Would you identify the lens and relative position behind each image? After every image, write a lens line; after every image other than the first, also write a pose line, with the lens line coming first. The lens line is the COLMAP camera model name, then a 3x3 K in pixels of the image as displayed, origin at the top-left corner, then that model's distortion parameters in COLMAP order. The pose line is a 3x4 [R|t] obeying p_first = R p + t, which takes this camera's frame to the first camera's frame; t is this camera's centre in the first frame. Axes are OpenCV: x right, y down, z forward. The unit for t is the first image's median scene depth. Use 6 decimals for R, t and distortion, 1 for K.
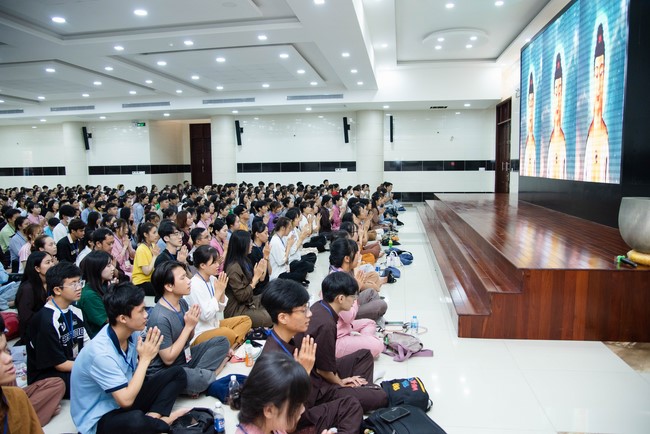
lens RADIAL K [[475.1, 0, 325.0], [0, 475.1, 217.0], [0, 0, 1]] dist [-0.065648, 0.004702]
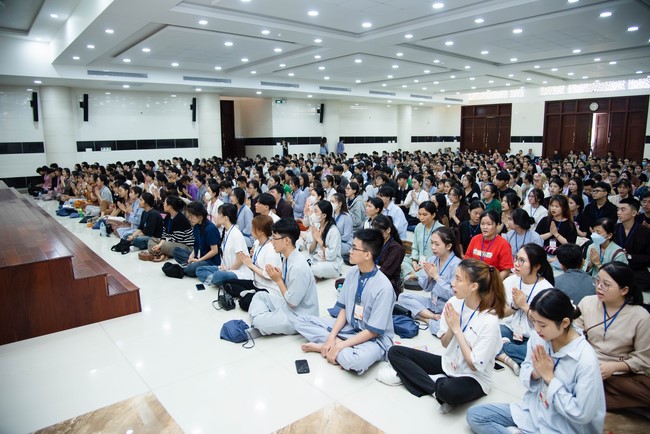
lens RADIAL K [[450.6, 0, 325.0], [0, 450.6, 217.0], [0, 0, 1]] dist [-0.063171, 0.004267]
pose [[0.654838, -0.125284, 0.745313, -0.939842], [0.088452, 0.992092, 0.089052, -0.003890], [-0.750576, 0.007610, 0.660741, 0.149282]]
